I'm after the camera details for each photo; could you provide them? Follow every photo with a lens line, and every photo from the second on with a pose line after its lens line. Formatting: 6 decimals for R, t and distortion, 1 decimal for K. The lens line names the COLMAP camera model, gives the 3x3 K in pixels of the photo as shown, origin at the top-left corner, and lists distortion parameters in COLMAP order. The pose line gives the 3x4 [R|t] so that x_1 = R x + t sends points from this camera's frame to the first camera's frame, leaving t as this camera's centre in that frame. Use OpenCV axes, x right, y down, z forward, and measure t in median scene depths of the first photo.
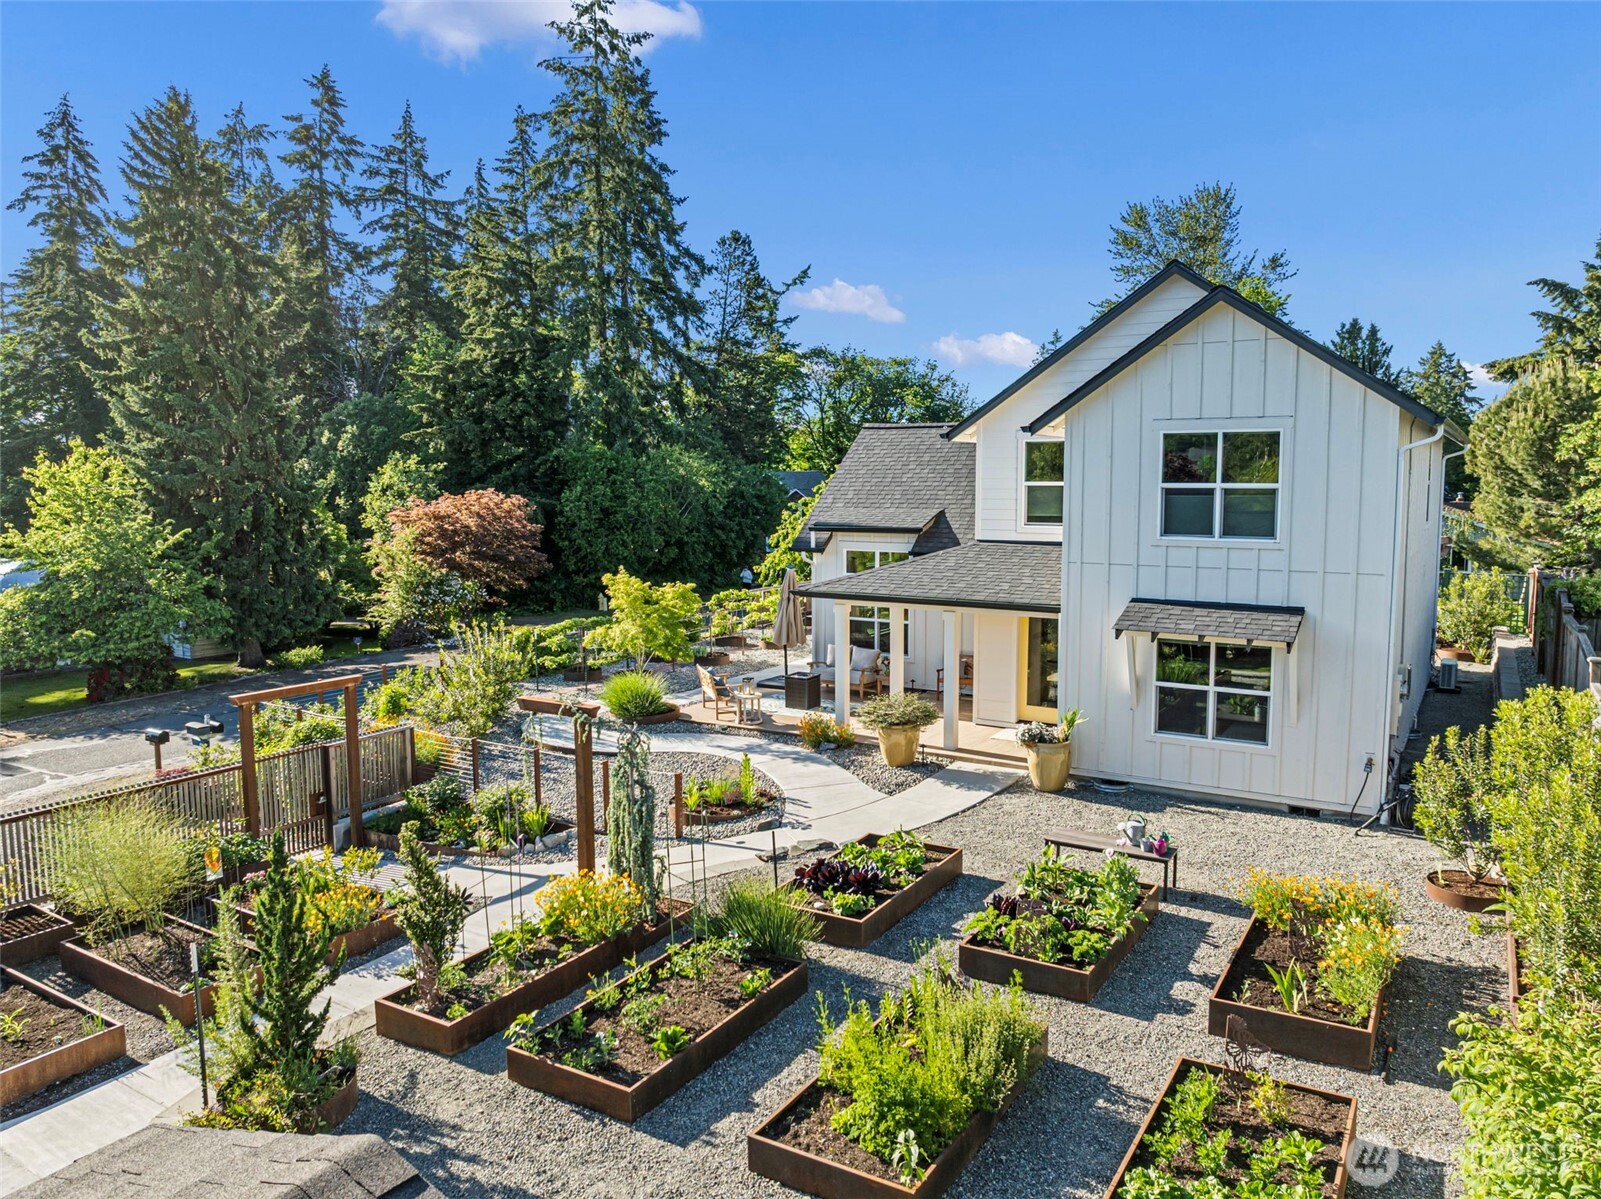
lens RADIAL K [[1130.7, 0, 800.5], [0, 1130.7, 599.5], [0, 0, 1]] dist [-0.040144, -0.000749]
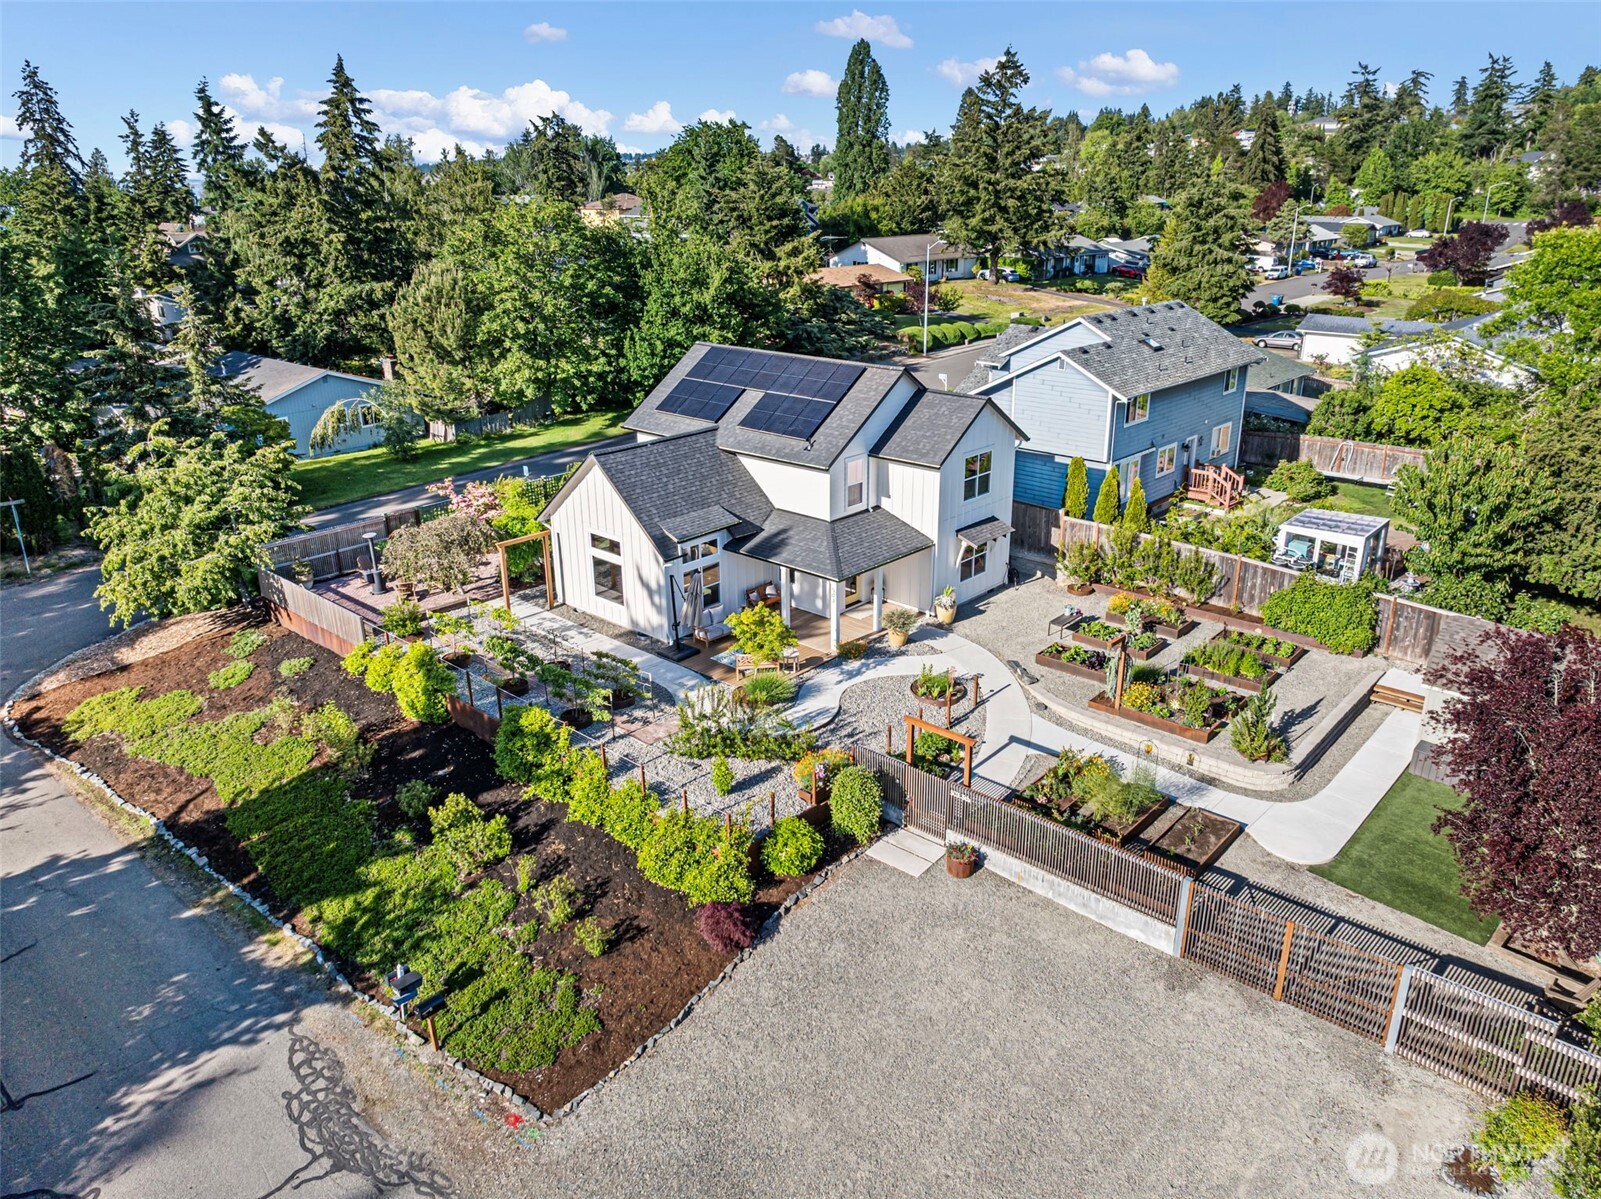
lens RADIAL K [[1130.7, 0, 800.5], [0, 1130.7, 599.5], [0, 0, 1]] dist [-0.040144, -0.000749]
pose [[0.164665, -0.336660, 0.927117, -2.018381], [0.118476, 0.939893, 0.320257, -0.670377], [-0.979208, 0.057106, 0.194653, 0.909814]]
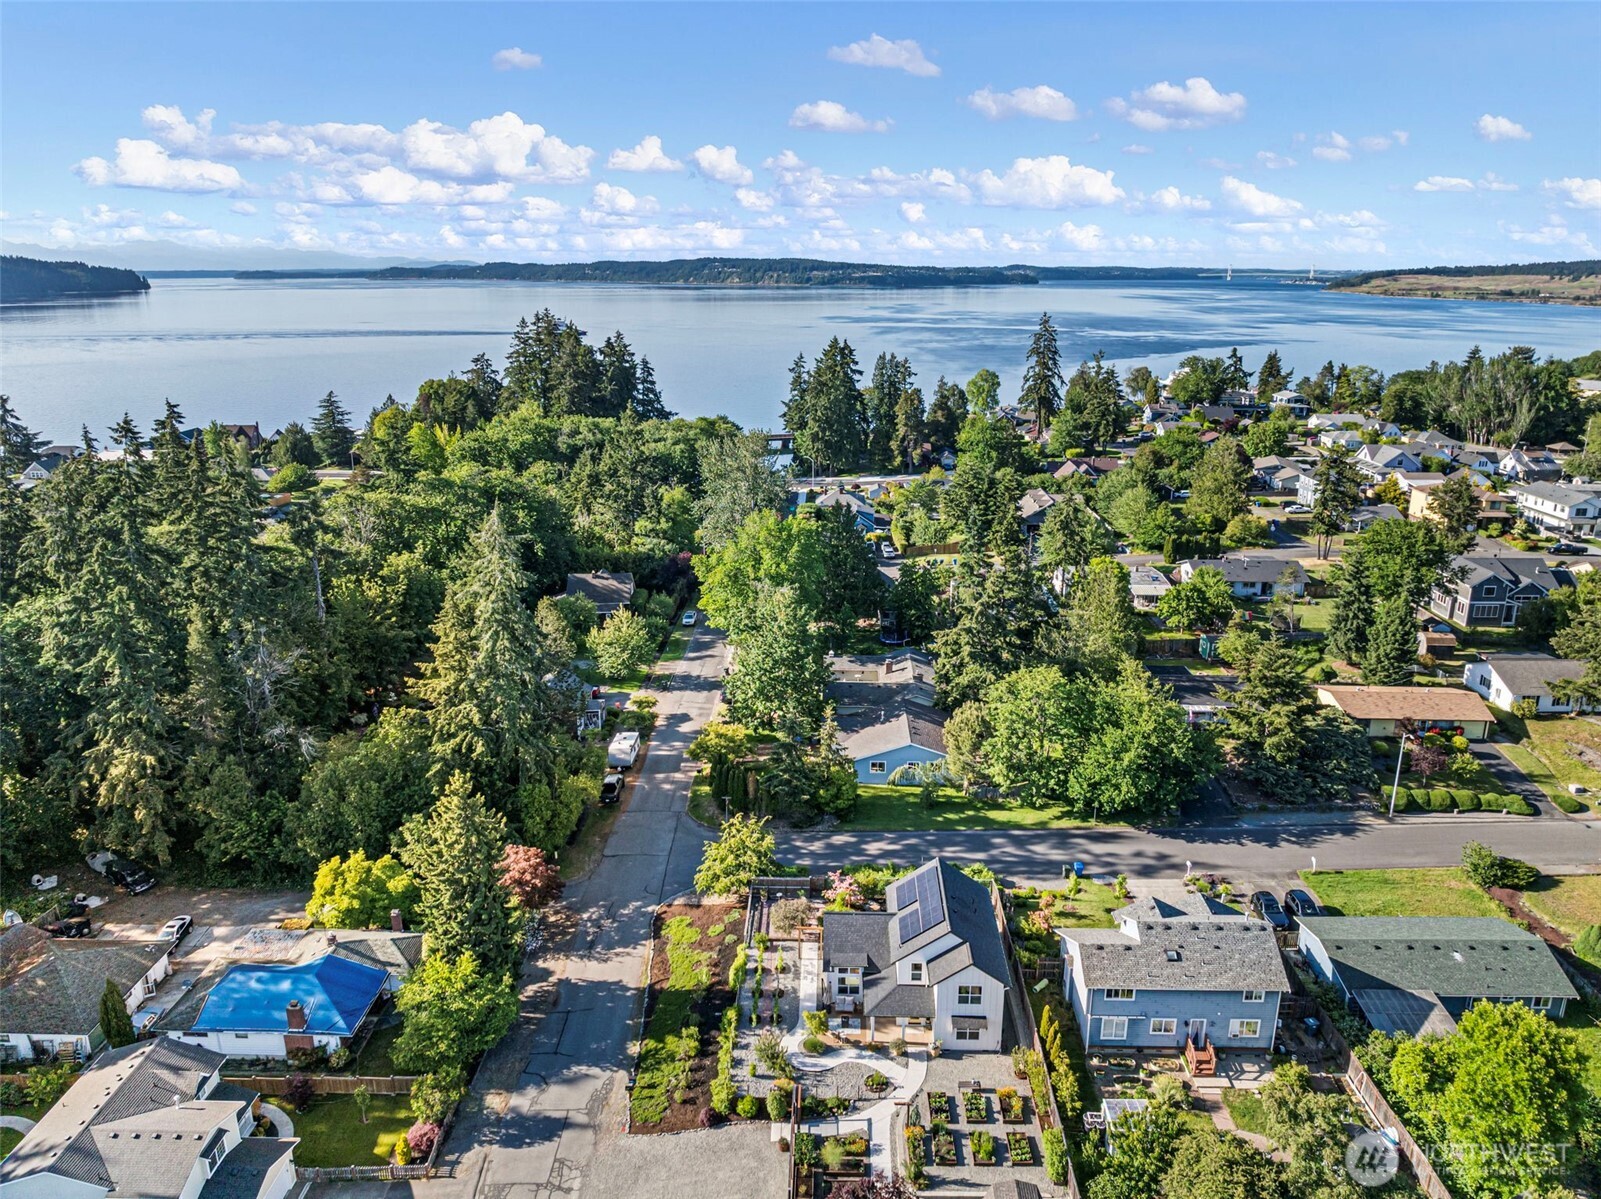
lens RADIAL K [[1130.7, 0, 800.5], [0, 1130.7, 599.5], [0, 0, 1]] dist [-0.040144, -0.000749]
pose [[0.861128, -0.138738, 0.489091, -2.388759], [0.055058, 0.981835, 0.181571, -2.693076], [-0.505398, -0.129428, 0.853124, -2.546672]]
